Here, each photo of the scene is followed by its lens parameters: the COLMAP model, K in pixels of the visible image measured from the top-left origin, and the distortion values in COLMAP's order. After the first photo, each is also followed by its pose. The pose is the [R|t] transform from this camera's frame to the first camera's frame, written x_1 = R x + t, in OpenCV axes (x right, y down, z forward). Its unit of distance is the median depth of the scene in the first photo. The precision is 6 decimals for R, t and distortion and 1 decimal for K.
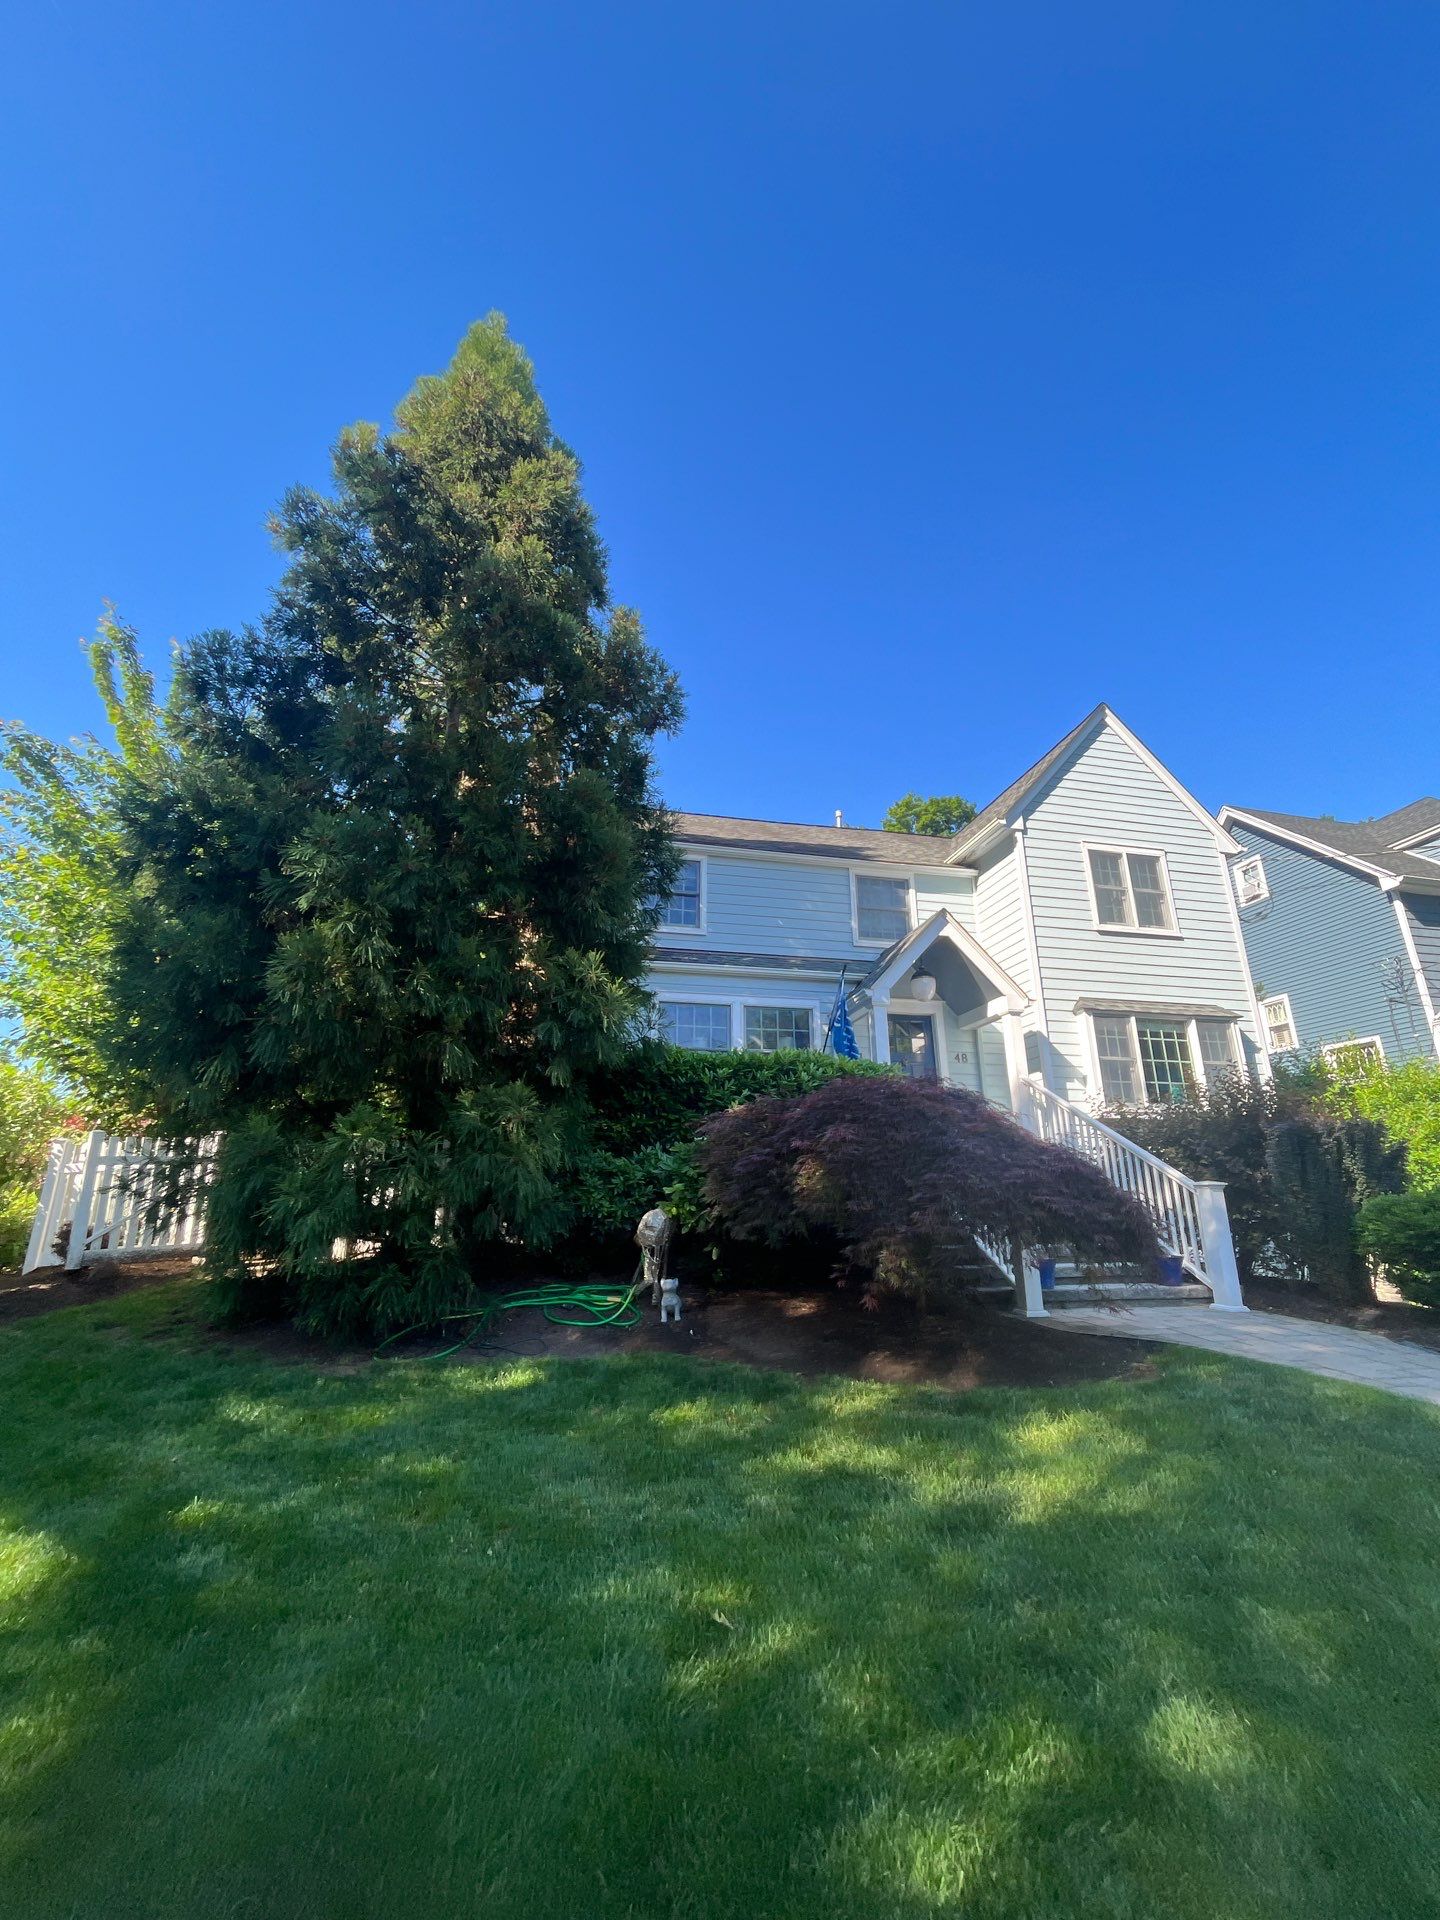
lens RADIAL K [[775.0, 0, 720.0], [0, 775.0, 960.0], [0, 0, 1]] dist [0.010340, 0.000071]
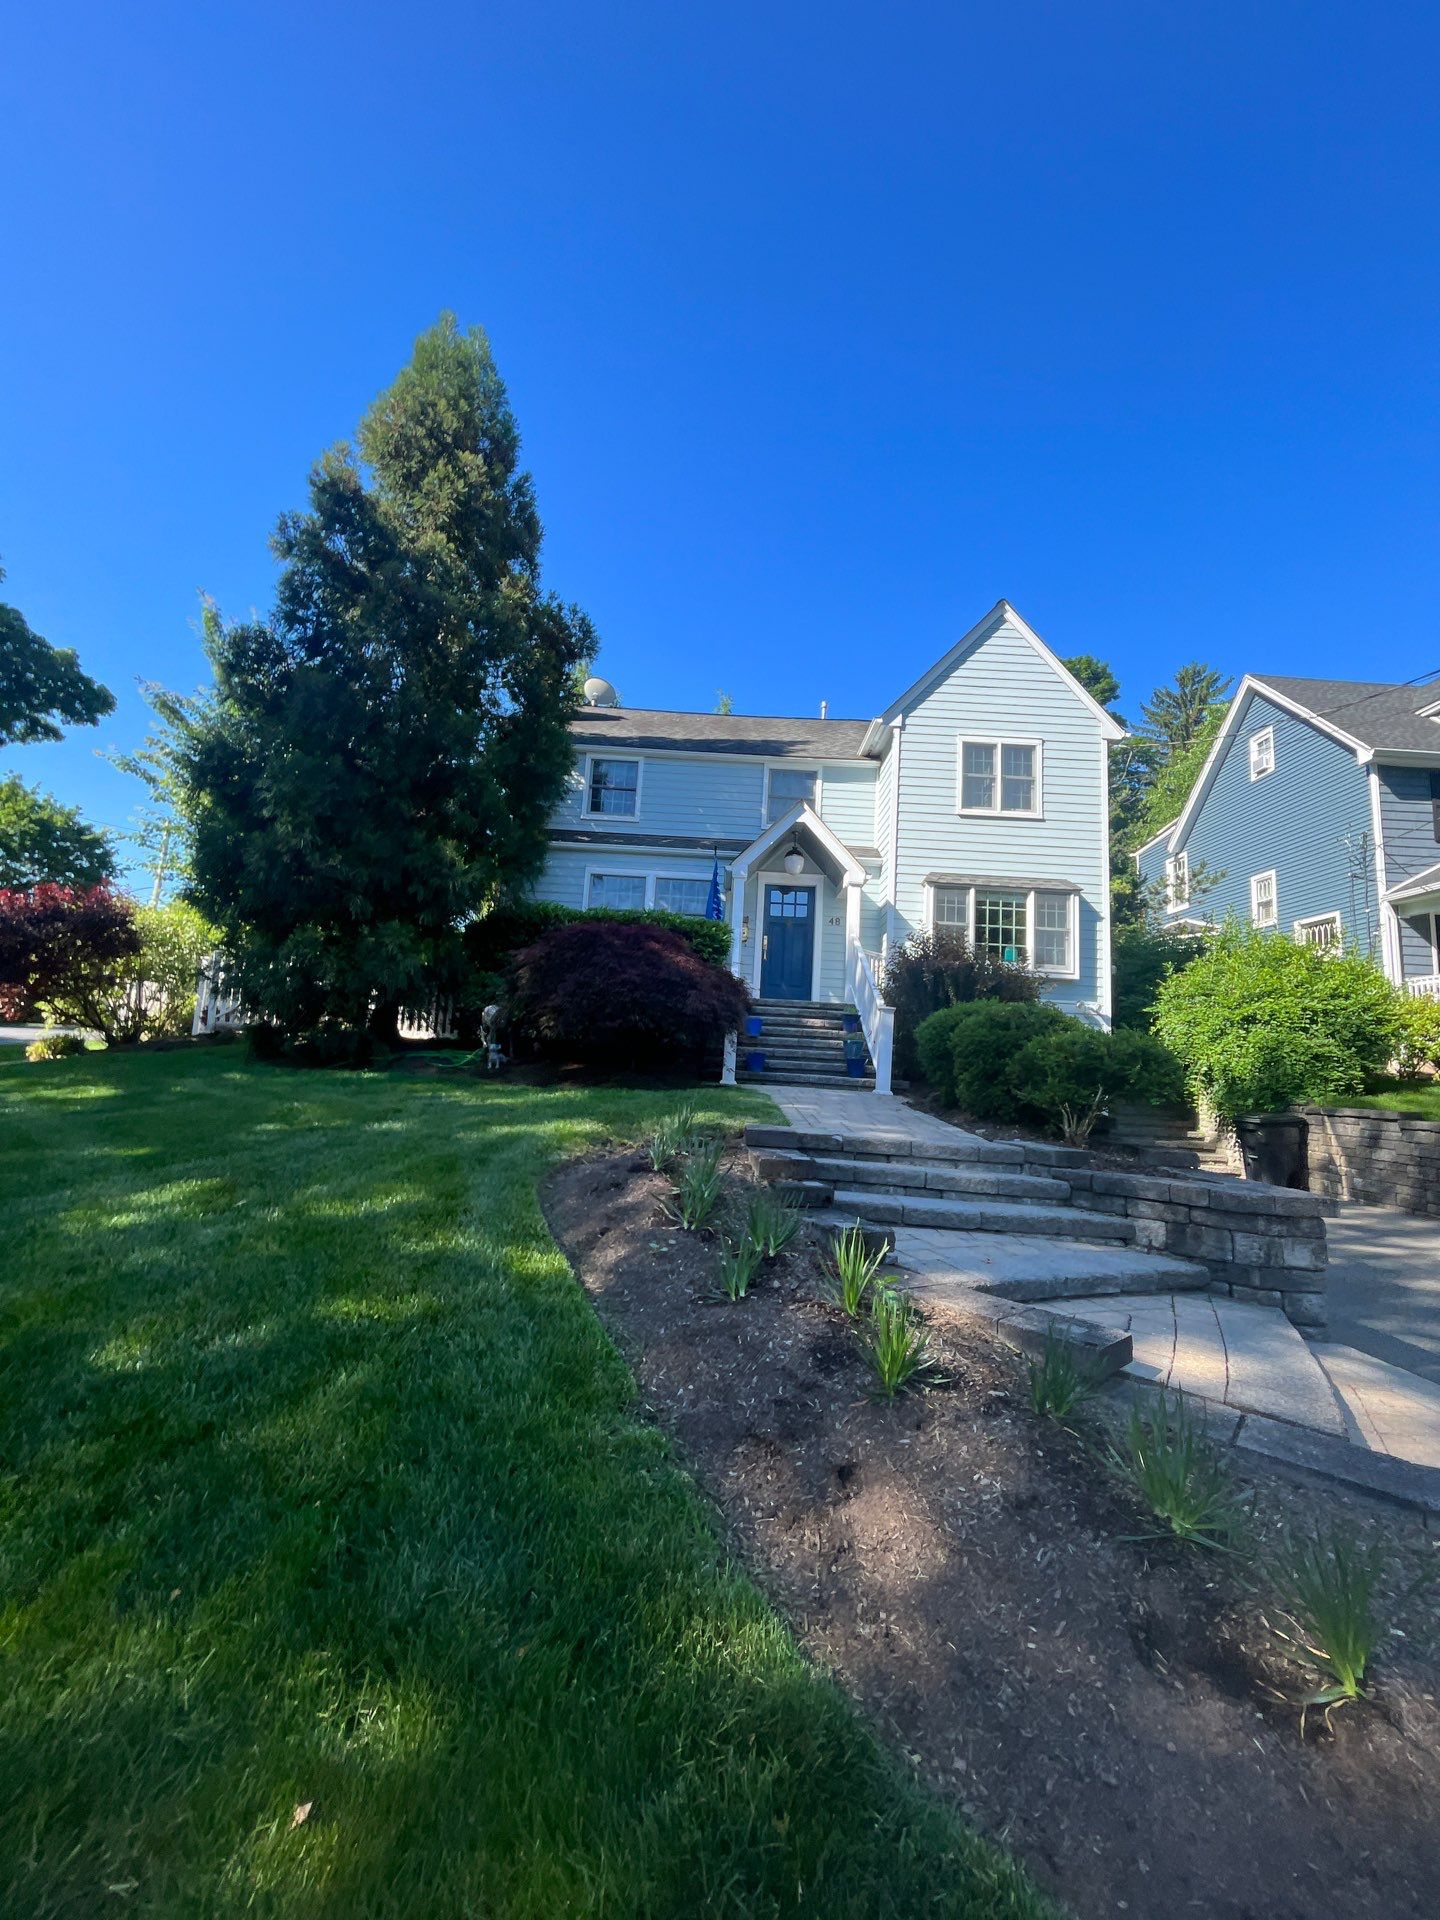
lens RADIAL K [[775.0, 0, 720.0], [0, 775.0, 960.0], [0, 0, 1]] dist [0.010340, 0.000071]
pose [[0.976241, 0.028166, -0.214849, 0.392023], [0.006527, 0.987244, 0.159079, -0.010065], [0.216589, -0.156701, 0.963605, -0.231275]]
